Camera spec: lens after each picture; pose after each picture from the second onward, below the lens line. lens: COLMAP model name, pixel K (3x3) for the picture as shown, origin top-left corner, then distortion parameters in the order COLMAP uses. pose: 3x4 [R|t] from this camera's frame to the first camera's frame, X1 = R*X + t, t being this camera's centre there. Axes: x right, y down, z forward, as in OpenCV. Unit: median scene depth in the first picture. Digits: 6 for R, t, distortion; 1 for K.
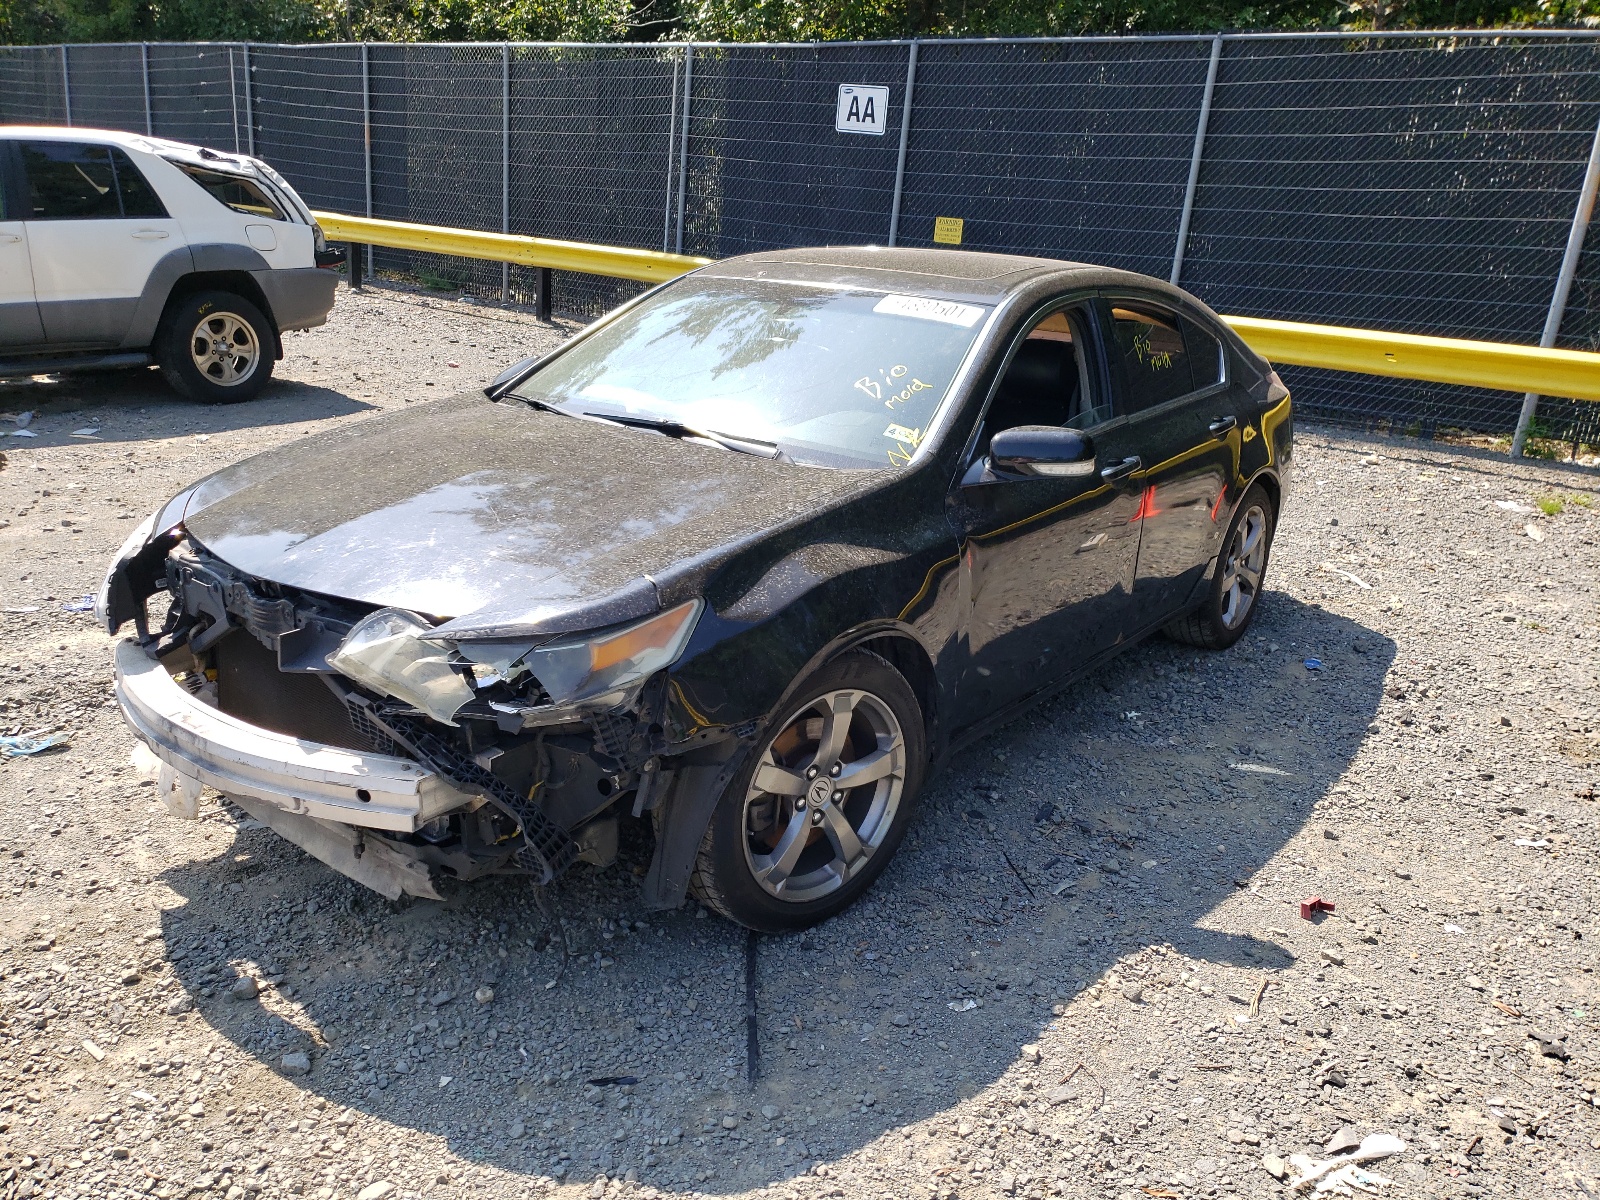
lens RADIAL K [[1437.3, 0, 800.0], [0, 1437.3, 600.0], [0, 0, 1]] dist [0.008342, -0.007182]
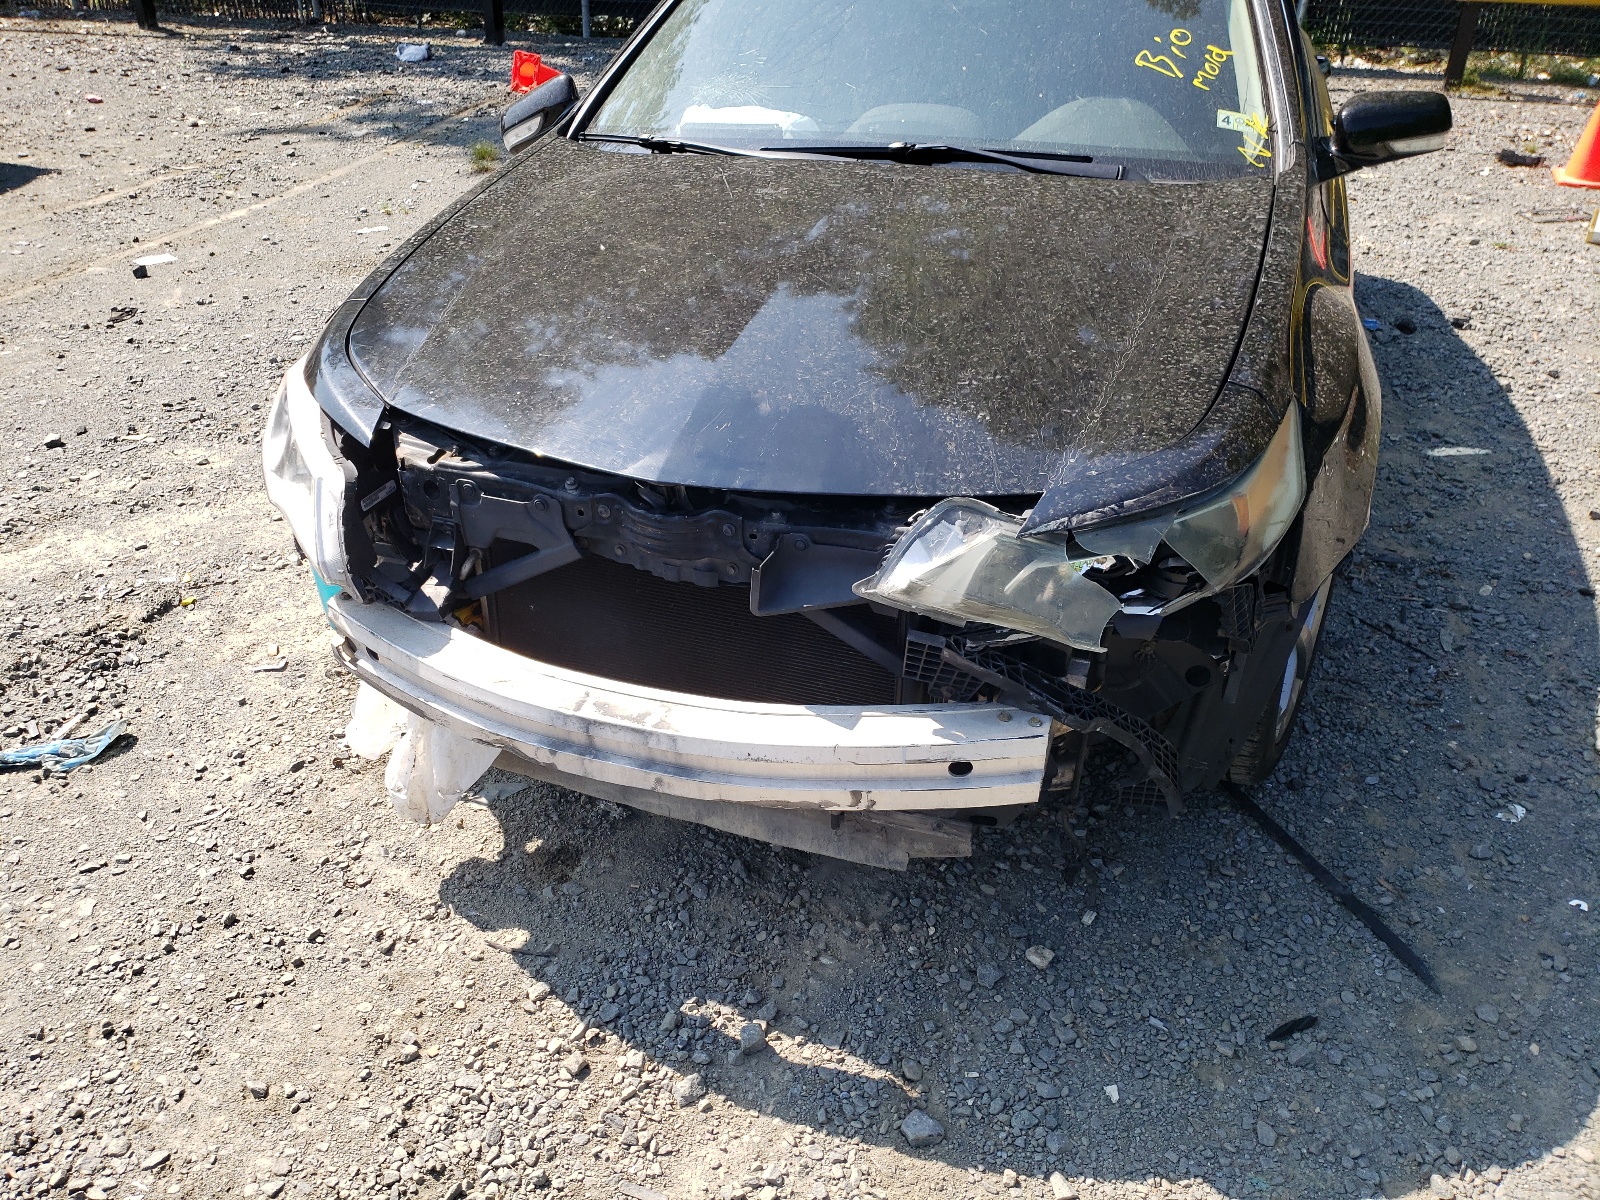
lens RADIAL K [[1437.3, 0, 800.0], [0, 1437.3, 600.0], [0, 0, 1]] dist [0.008342, -0.007182]
pose [[0.946304, -0.207166, 0.248175, -0.502962], [0.148212, 0.960272, 0.236455, -0.112810], [-0.287301, -0.186976, 0.939414, 0.357436]]
